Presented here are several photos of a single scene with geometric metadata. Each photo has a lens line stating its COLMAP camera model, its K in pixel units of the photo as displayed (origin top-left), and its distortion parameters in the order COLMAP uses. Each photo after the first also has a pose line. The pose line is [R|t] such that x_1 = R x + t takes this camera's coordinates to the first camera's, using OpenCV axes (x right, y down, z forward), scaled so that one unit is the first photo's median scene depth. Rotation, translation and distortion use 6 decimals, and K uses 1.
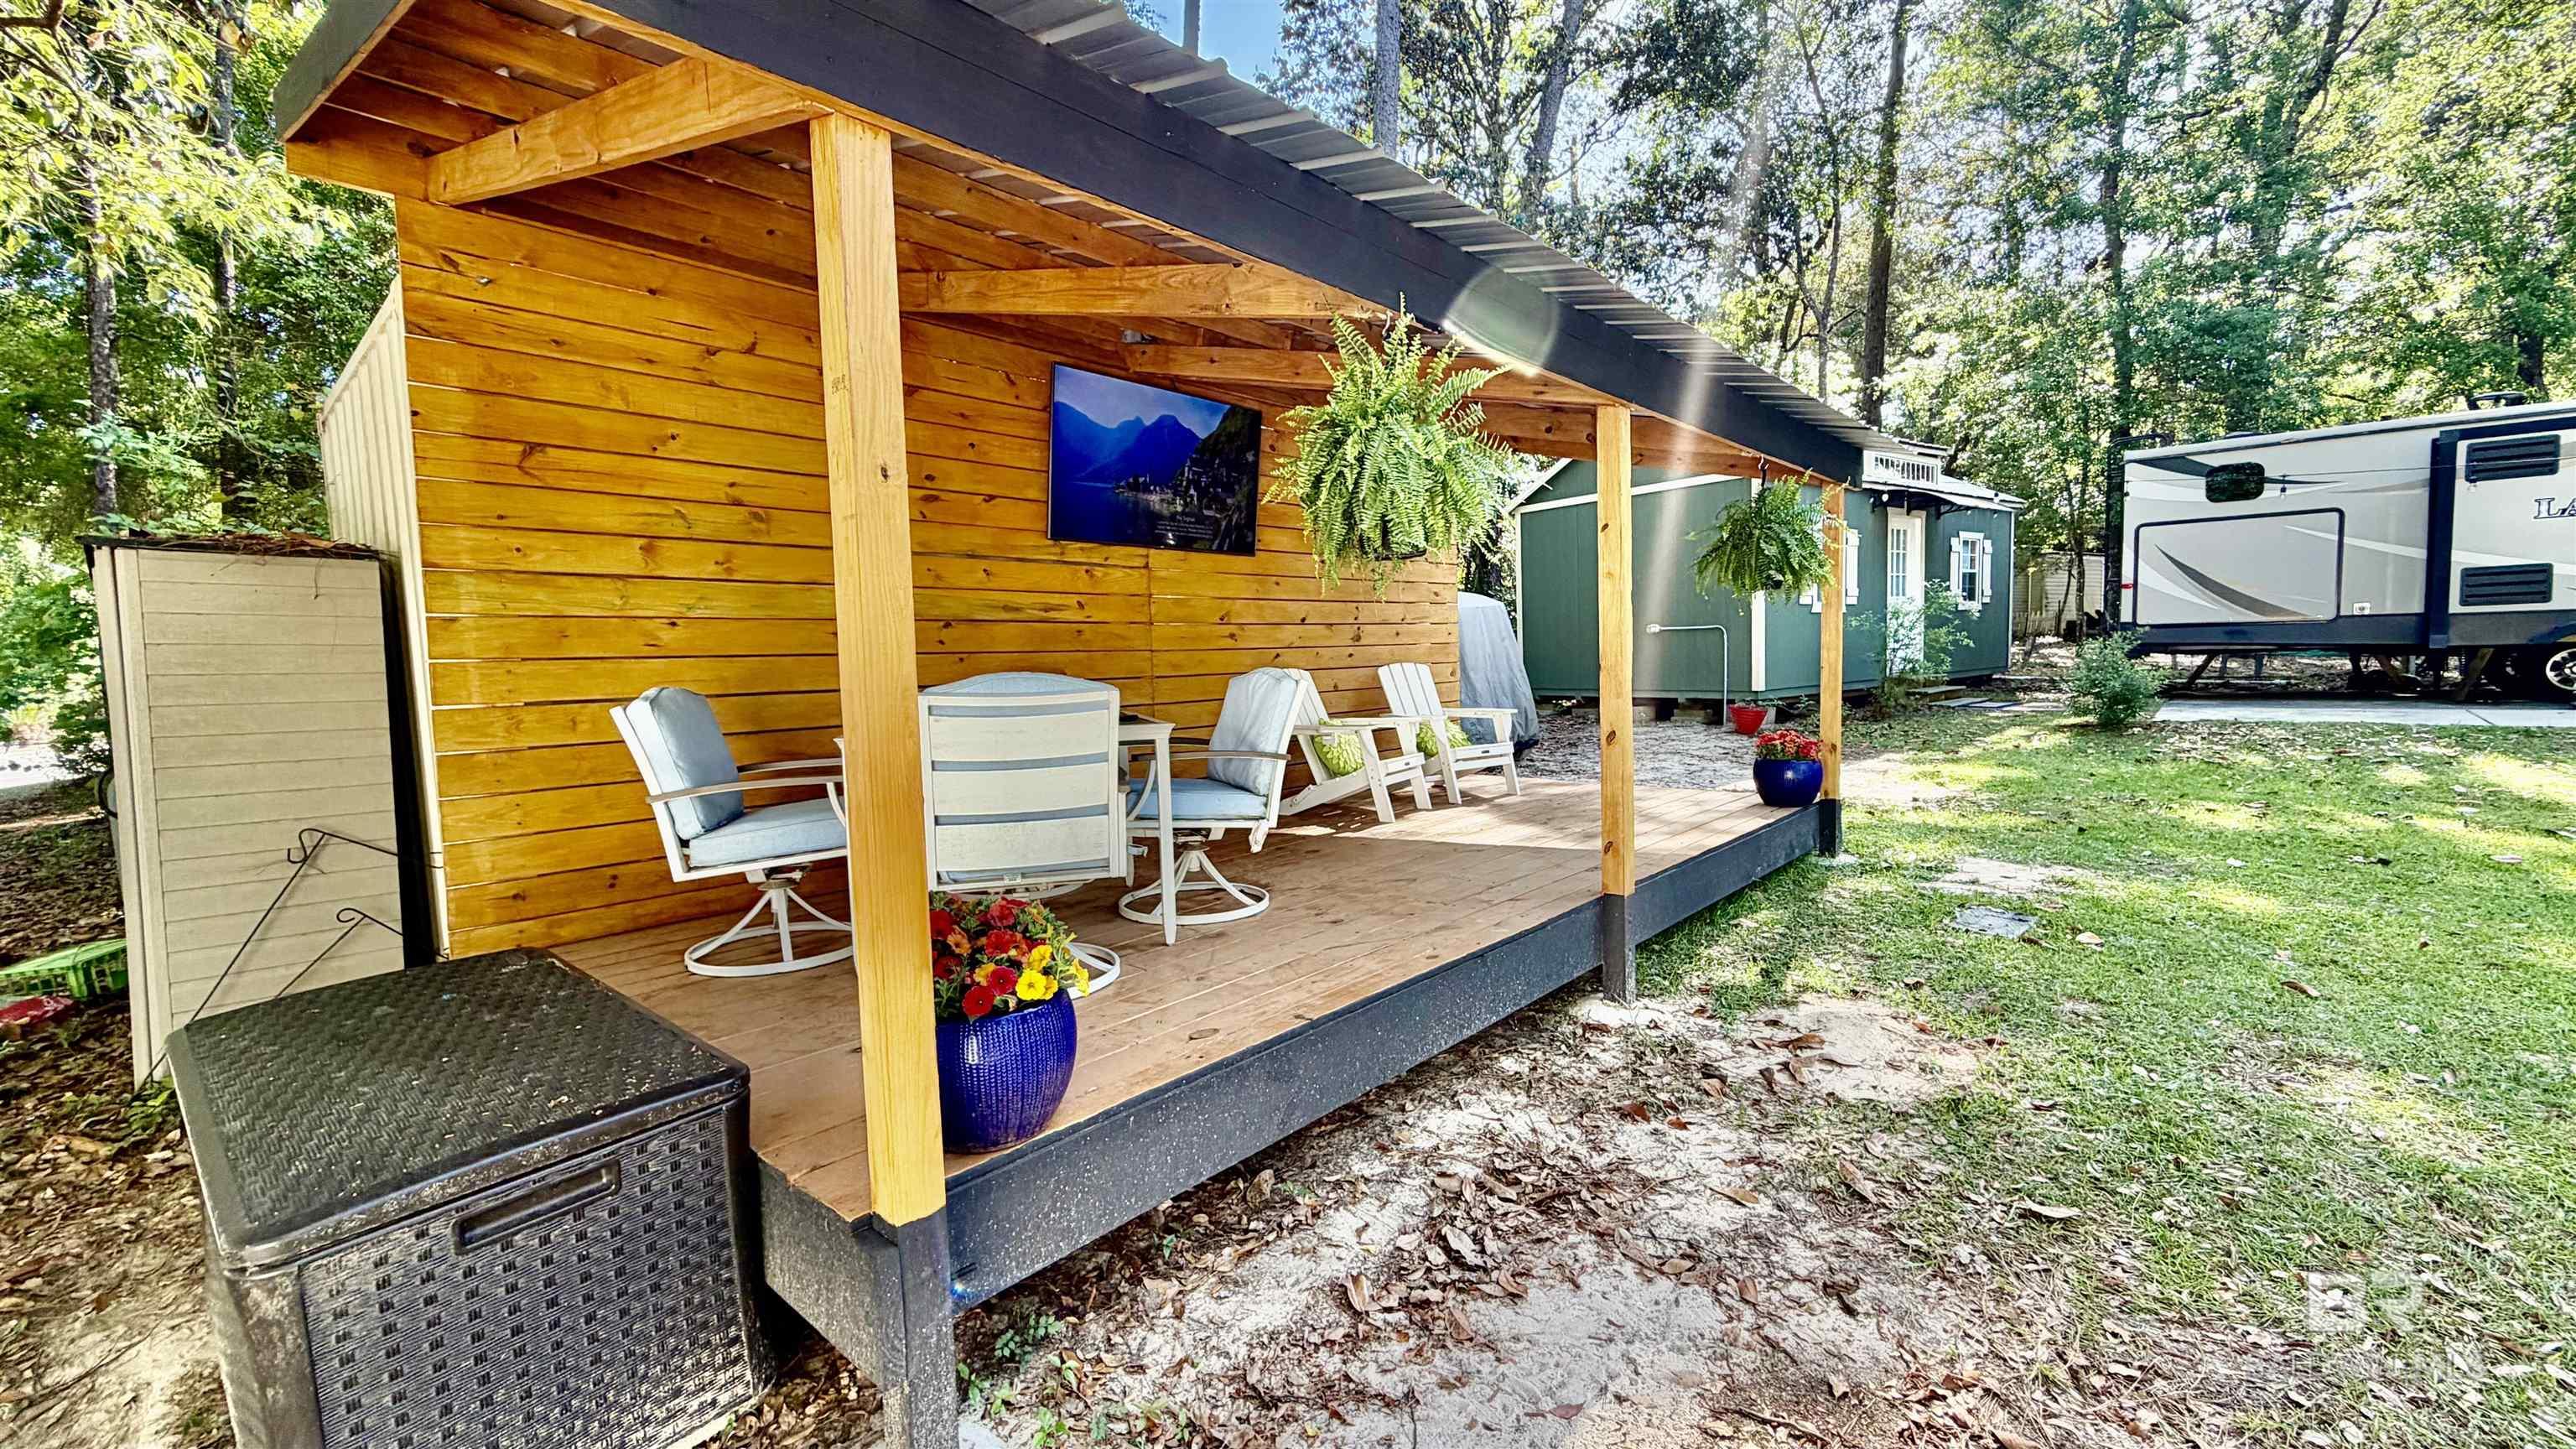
lens RADIAL K [[1036.0, 0, 1274.8], [0, 1036.0, 725.4], [0, 0, 1]] dist [-0.000580, -0.000061]
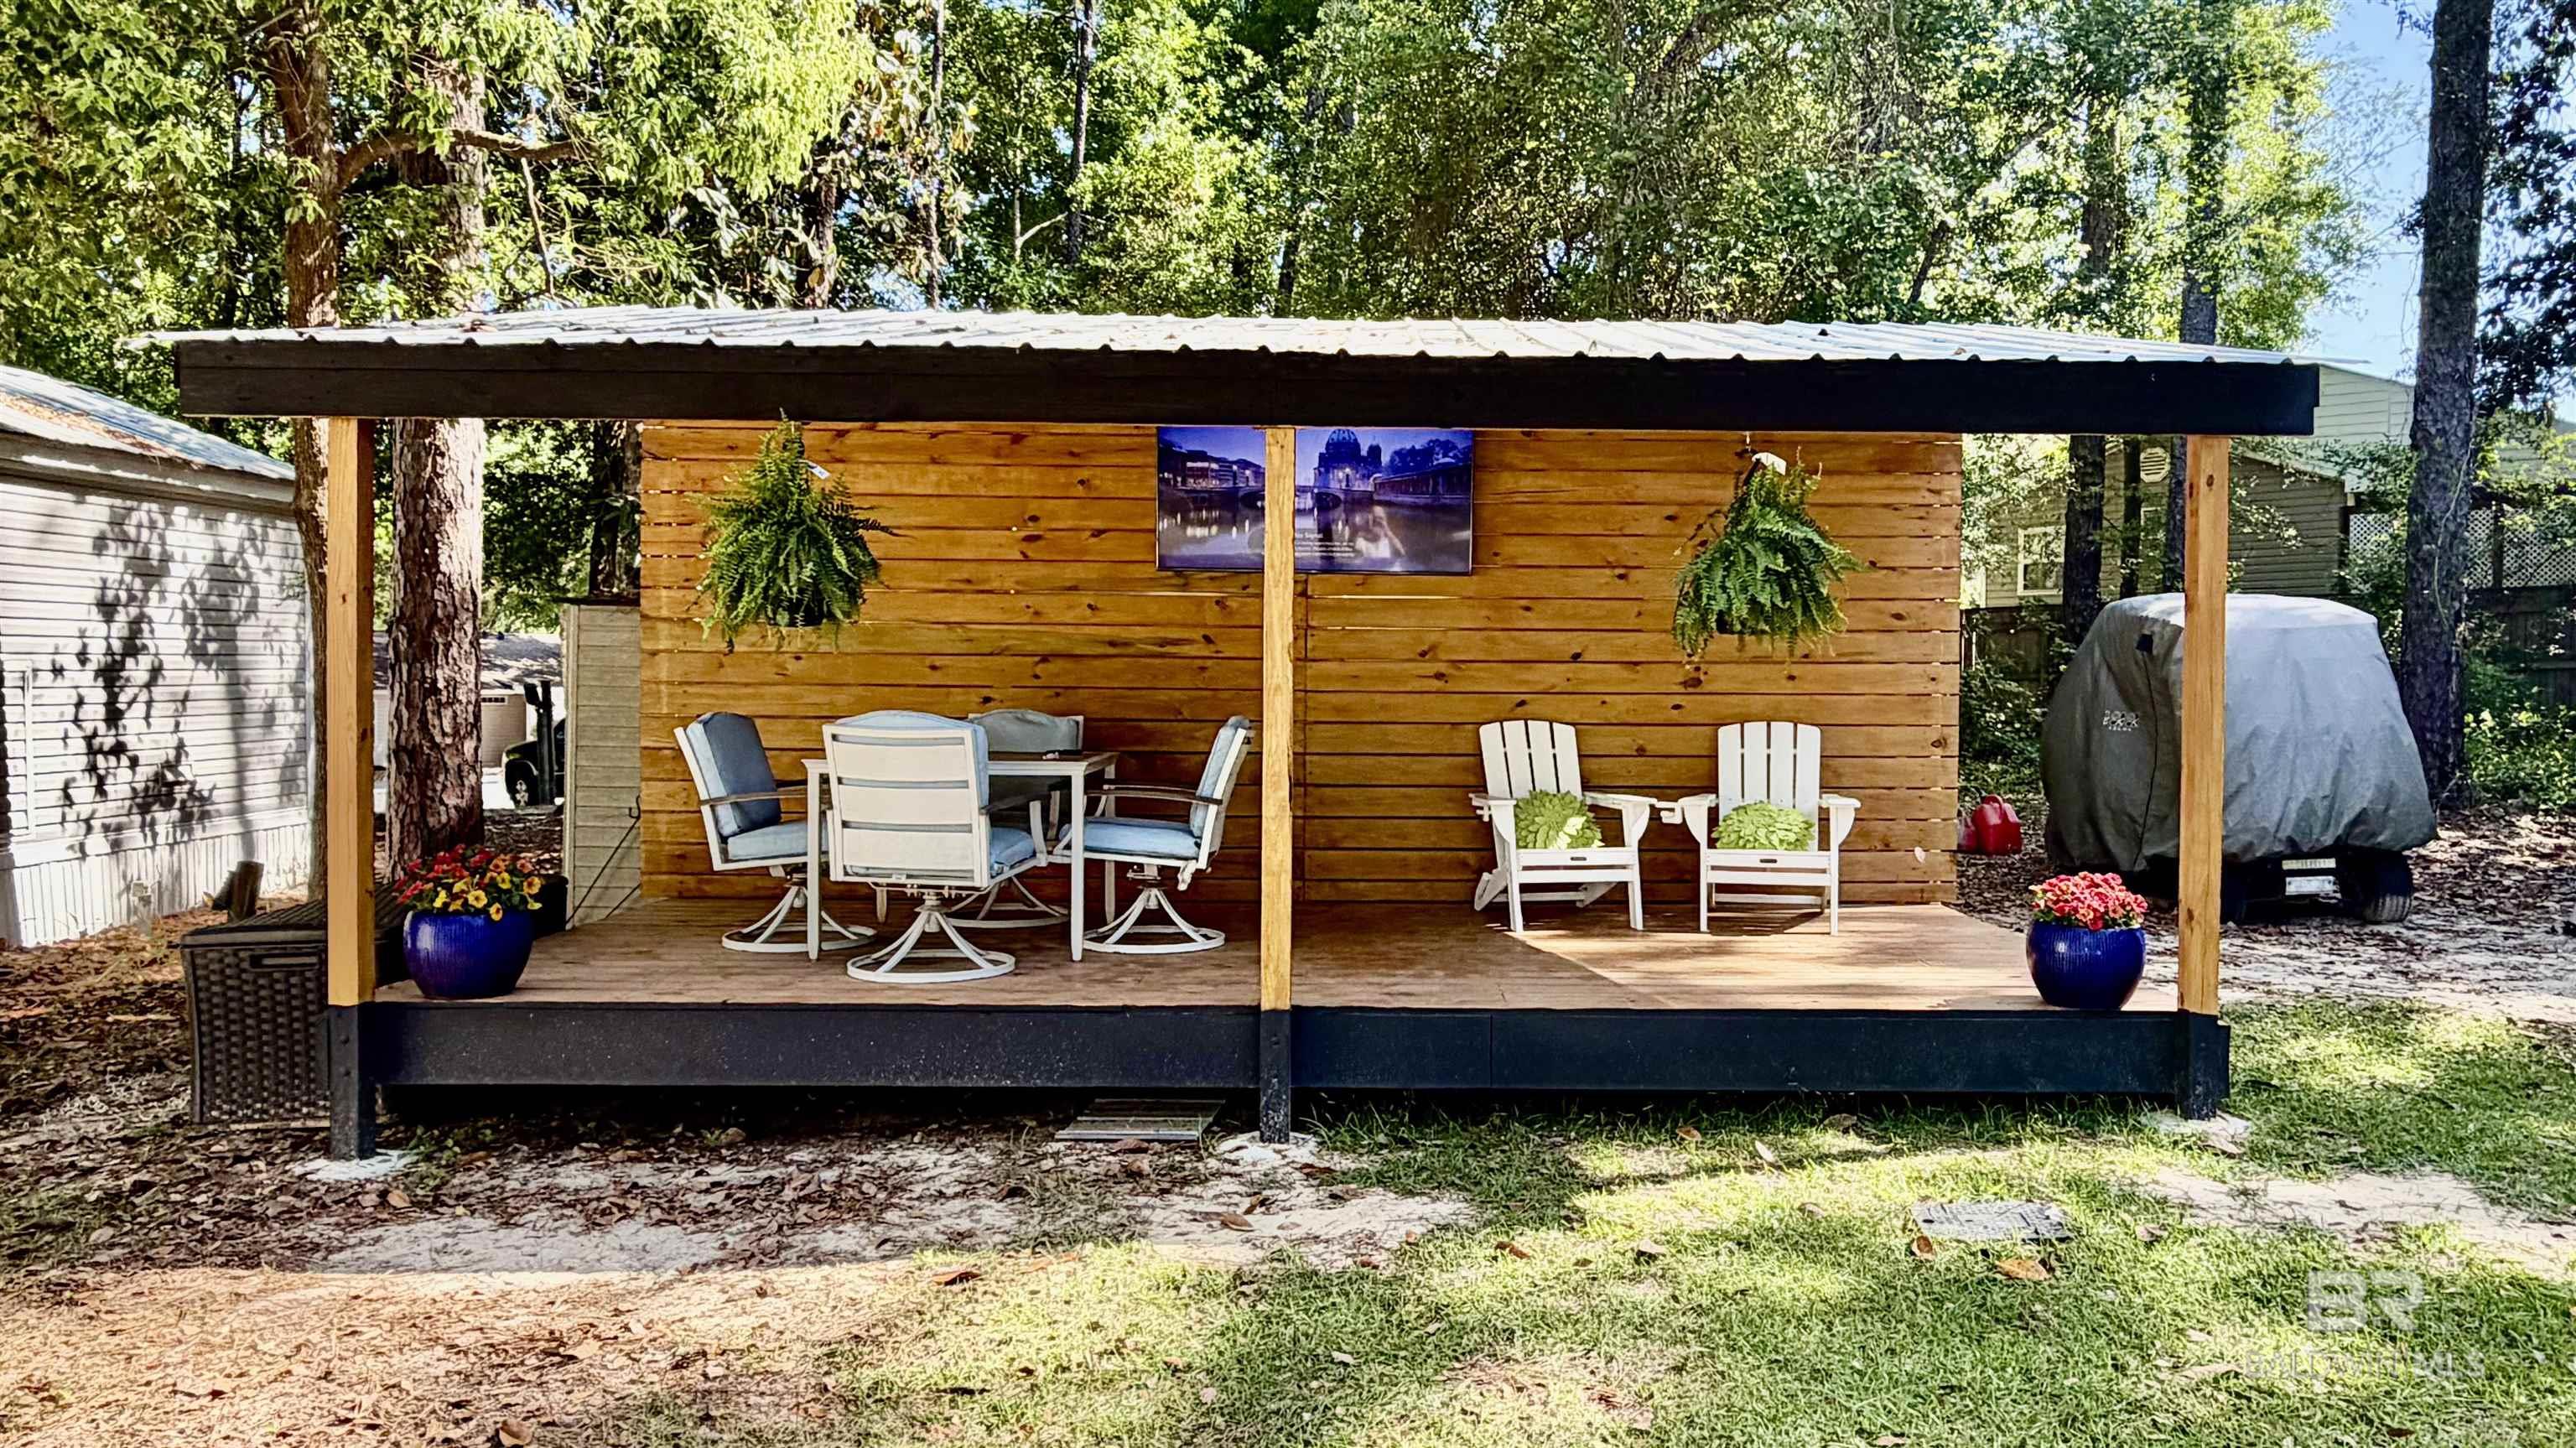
lens RADIAL K [[1657.5, 0, 1358.1], [0, 1657.5, 740.6], [0, 0, 1]] dist [-0.001212, -0.007457]
pose [[0.685472, 0.056036, -0.725939, 1.068753], [-0.076000, 0.997094, 0.005203, -0.048817], [0.724121, 0.051605, 0.687739, 0.101311]]
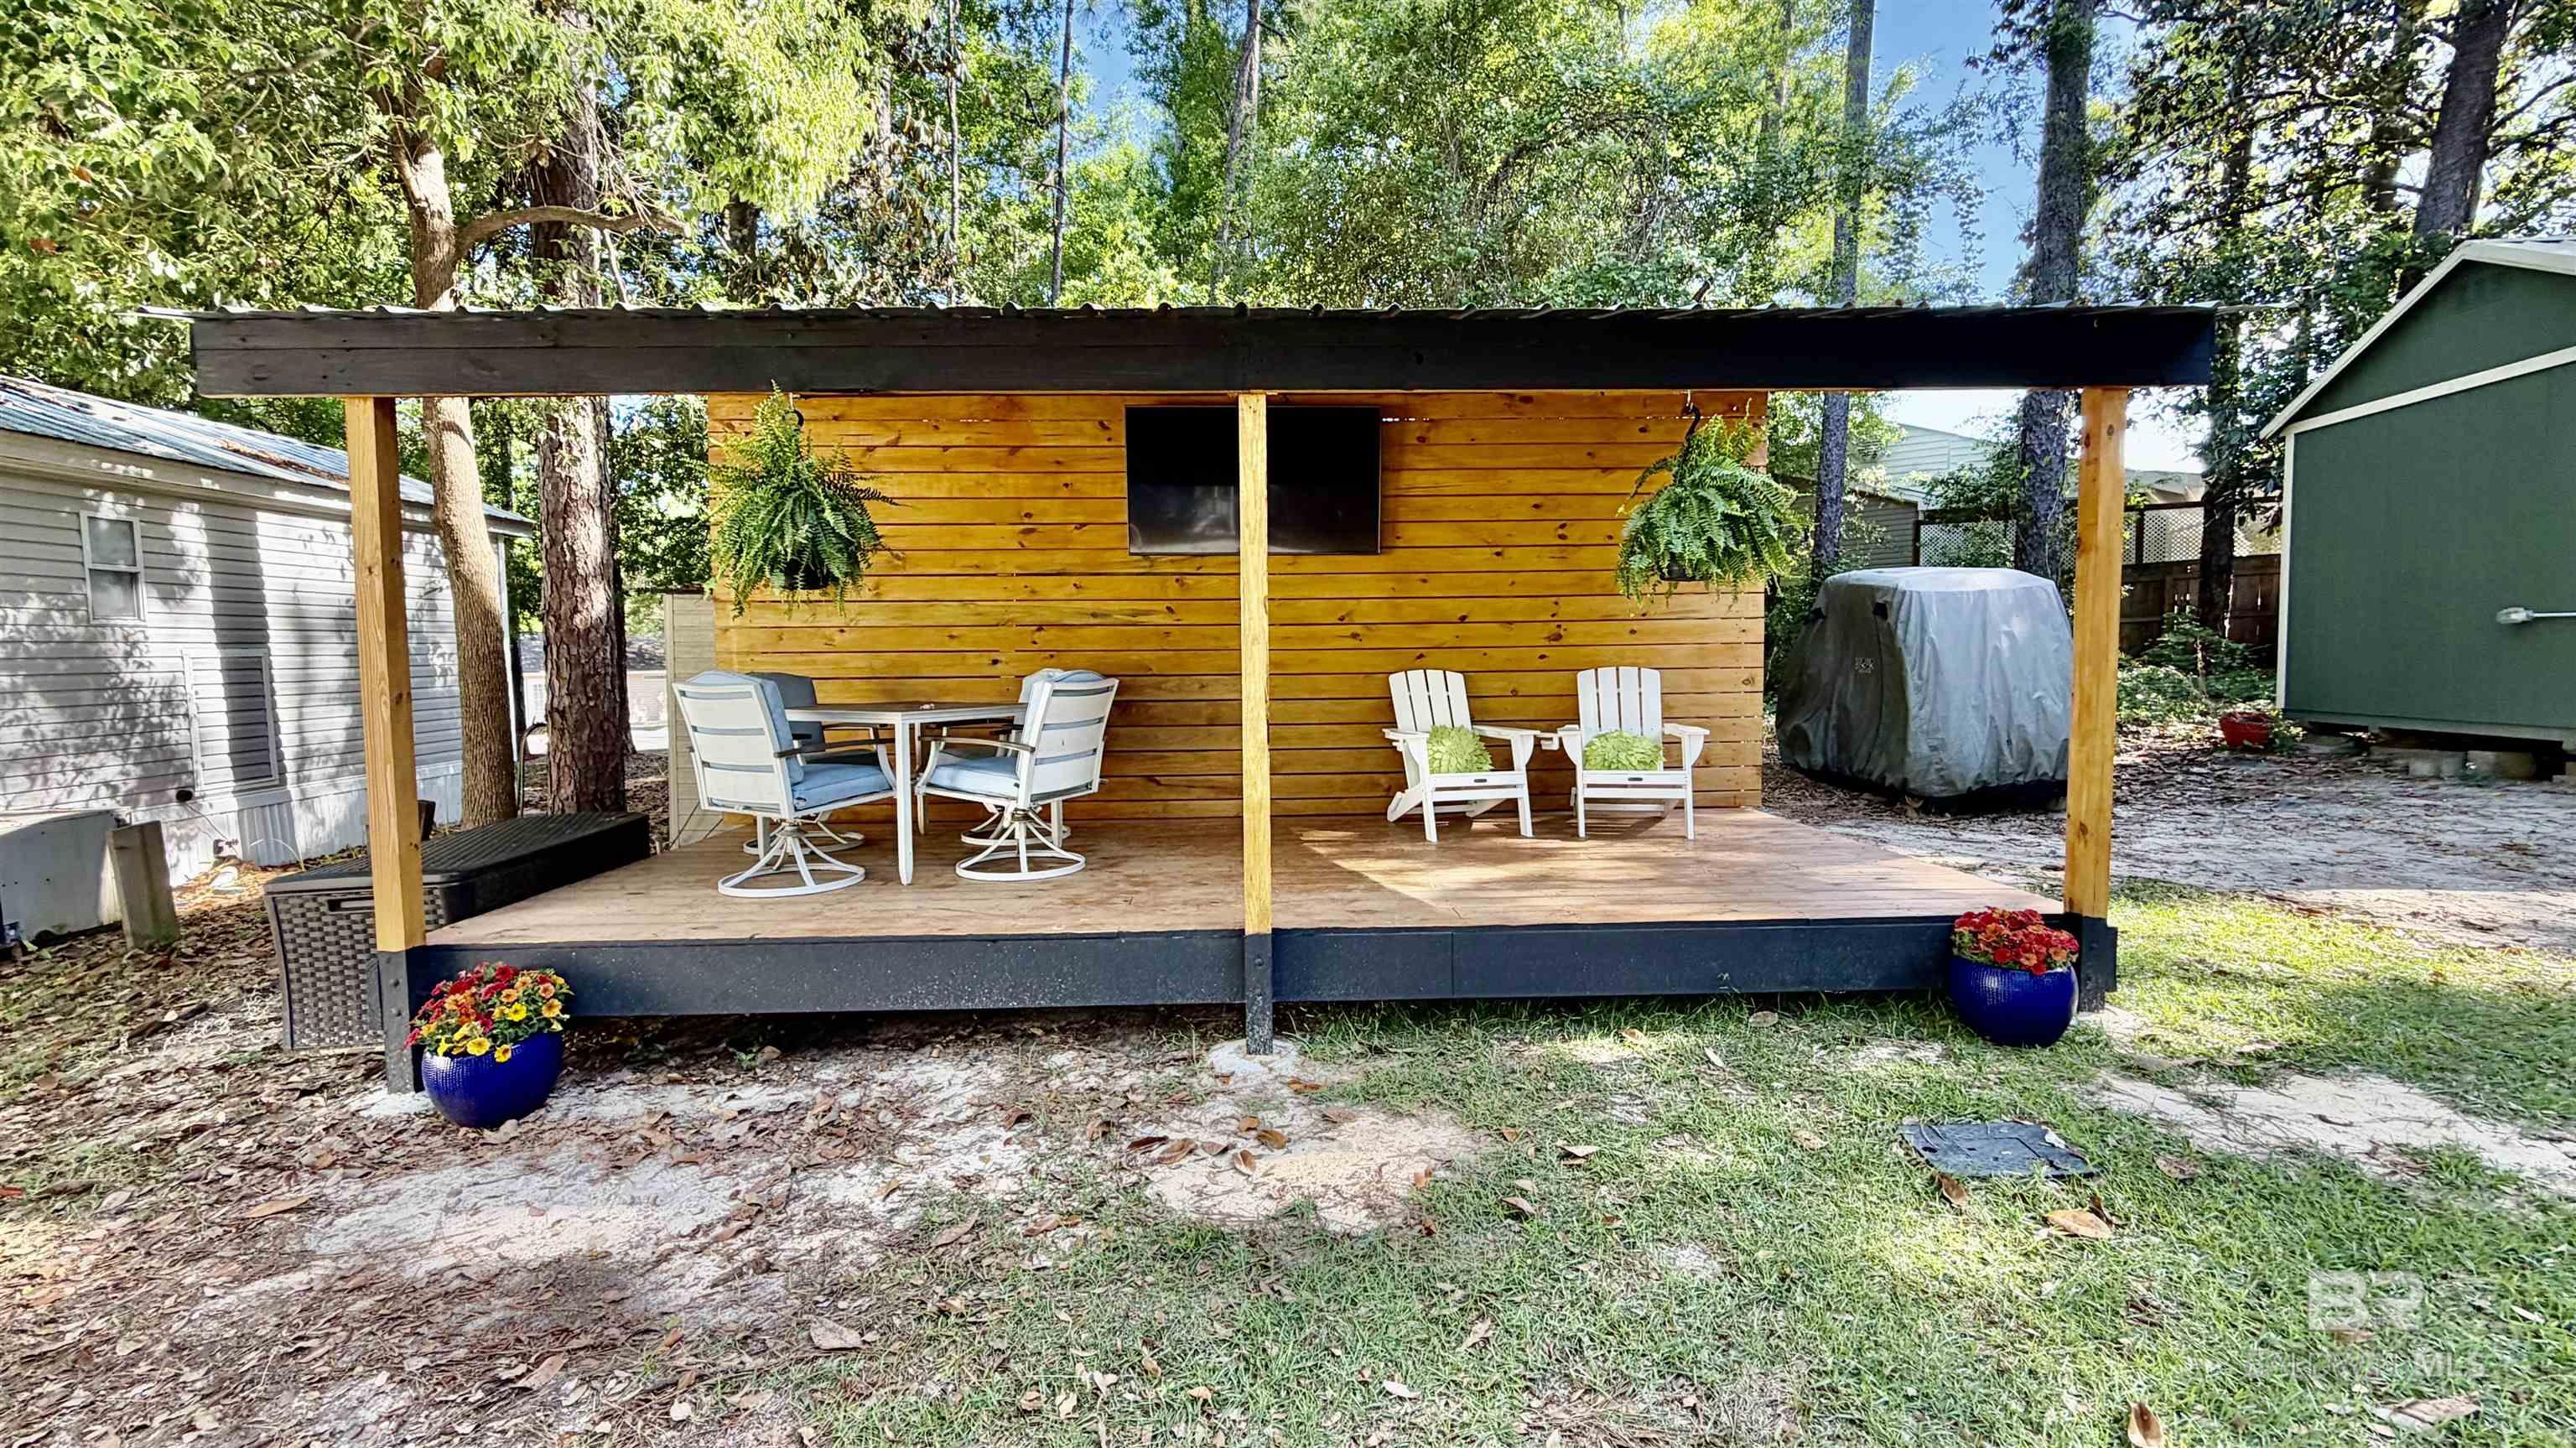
lens RADIAL K [[1036.0, 0, 1253.7], [0, 1036.0, 731.6], [0, 0, 1]] dist [-0.000580, -0.000061]
pose [[0.694583, 0.069324, -0.716065, 0.777988], [-0.055791, 0.997539, 0.042456, -0.039124], [0.717246, 0.010461, 0.696741, 0.293563]]
